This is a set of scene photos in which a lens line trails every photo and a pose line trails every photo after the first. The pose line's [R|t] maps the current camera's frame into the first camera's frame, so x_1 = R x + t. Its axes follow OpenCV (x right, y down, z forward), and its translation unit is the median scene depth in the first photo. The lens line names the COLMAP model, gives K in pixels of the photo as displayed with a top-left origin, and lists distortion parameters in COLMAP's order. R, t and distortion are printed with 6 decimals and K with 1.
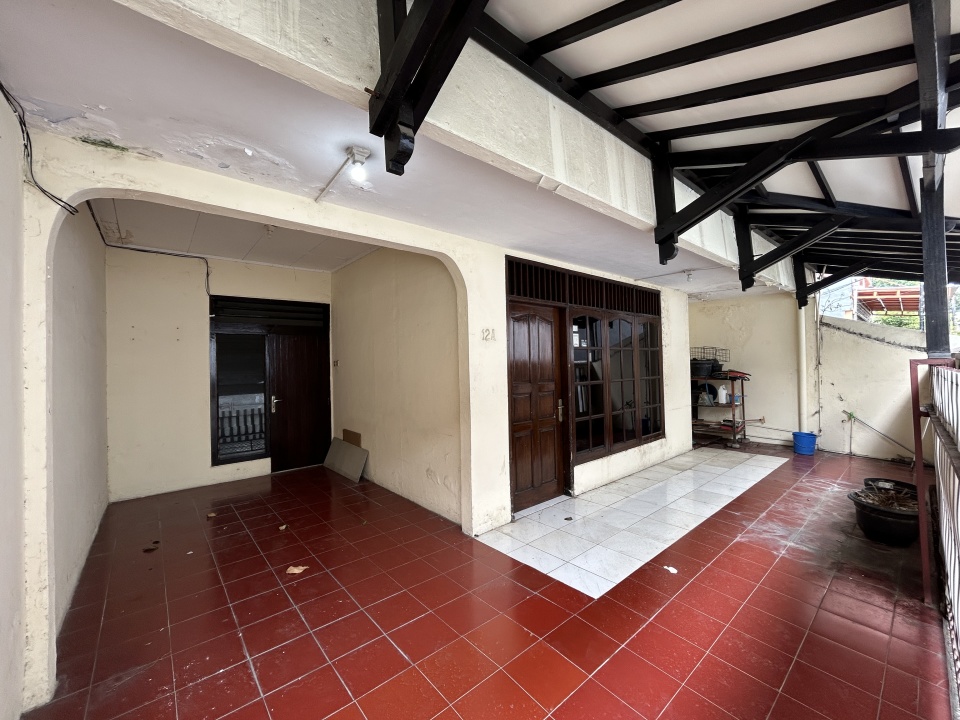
lens RADIAL K [[390.6, 0, 477.1], [0, 390.6, 359.1], [0, 0, 1]] dist [0.001266, 0.000300]
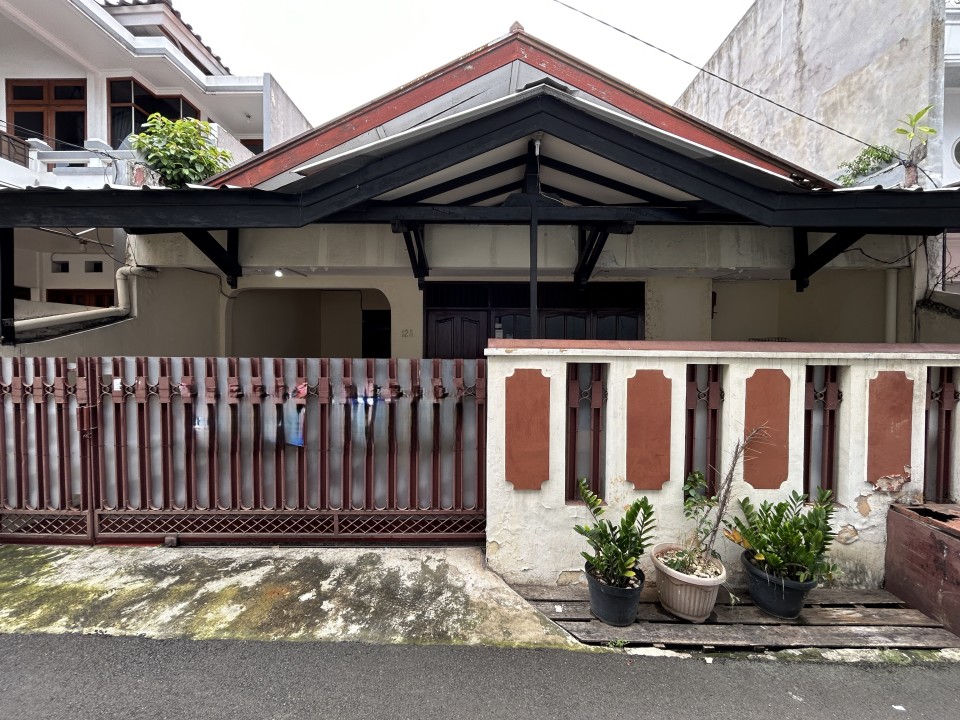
lens RADIAL K [[390.6, 0, 477.1], [0, 390.6, 359.1], [0, 0, 1]] dist [0.001266, 0.000300]
pose [[0.753436, 0.035754, -0.656548, 0.957954], [-0.012118, 0.999106, 0.040503, -0.018451], [0.657409, -0.022561, 0.753196, -0.025787]]
